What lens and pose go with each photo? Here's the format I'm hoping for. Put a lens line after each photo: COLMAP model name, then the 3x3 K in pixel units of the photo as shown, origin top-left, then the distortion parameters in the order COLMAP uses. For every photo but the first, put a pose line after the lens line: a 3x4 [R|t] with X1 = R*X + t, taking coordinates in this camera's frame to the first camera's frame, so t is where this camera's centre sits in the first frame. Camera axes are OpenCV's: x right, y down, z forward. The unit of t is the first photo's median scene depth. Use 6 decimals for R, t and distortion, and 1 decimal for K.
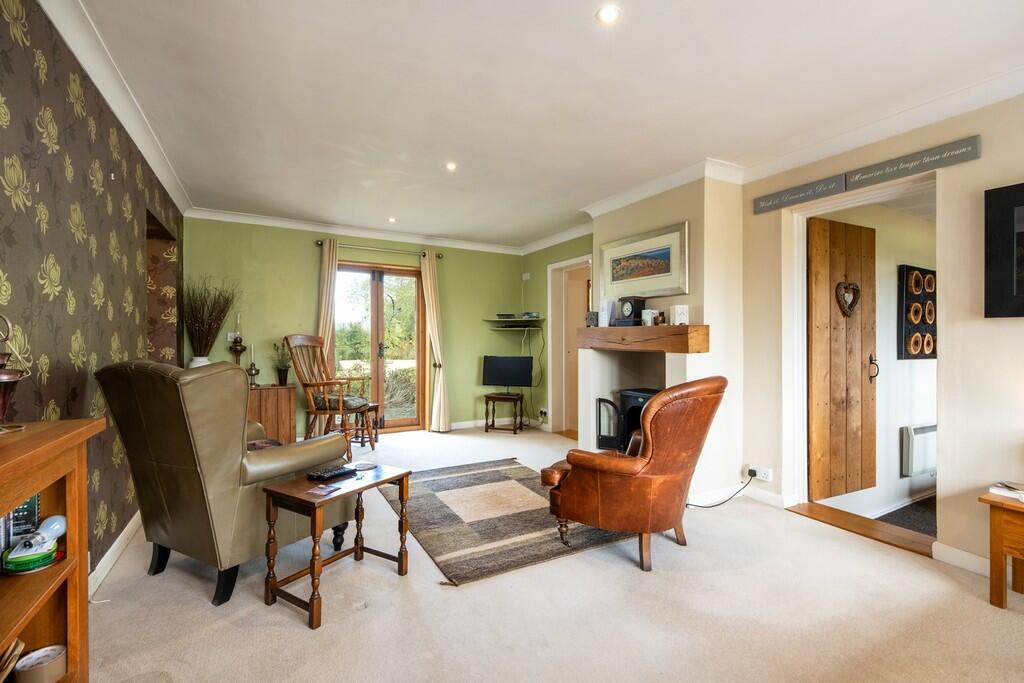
lens RADIAL K [[446.4, 0, 512.0], [0, 446.4, 341.5], [0, 0, 1]] dist [0.000155, 0.000007]
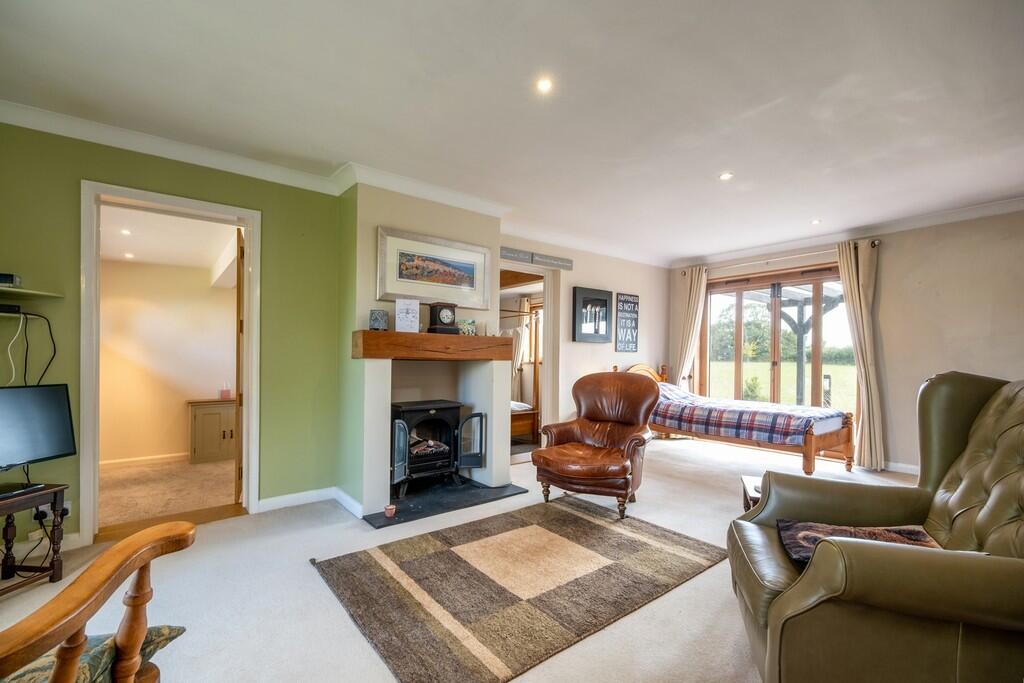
lens RADIAL K [[446.4, 0, 512.0], [0, 446.4, 341.5], [0, 0, 1]] dist [0.000155, 0.000007]
pose [[-0.160957, 0.026853, 0.986596, -0.684731], [-0.000628, 0.999627, -0.027310, 0.009241], [-0.986961, -0.005015, -0.160880, 0.994452]]
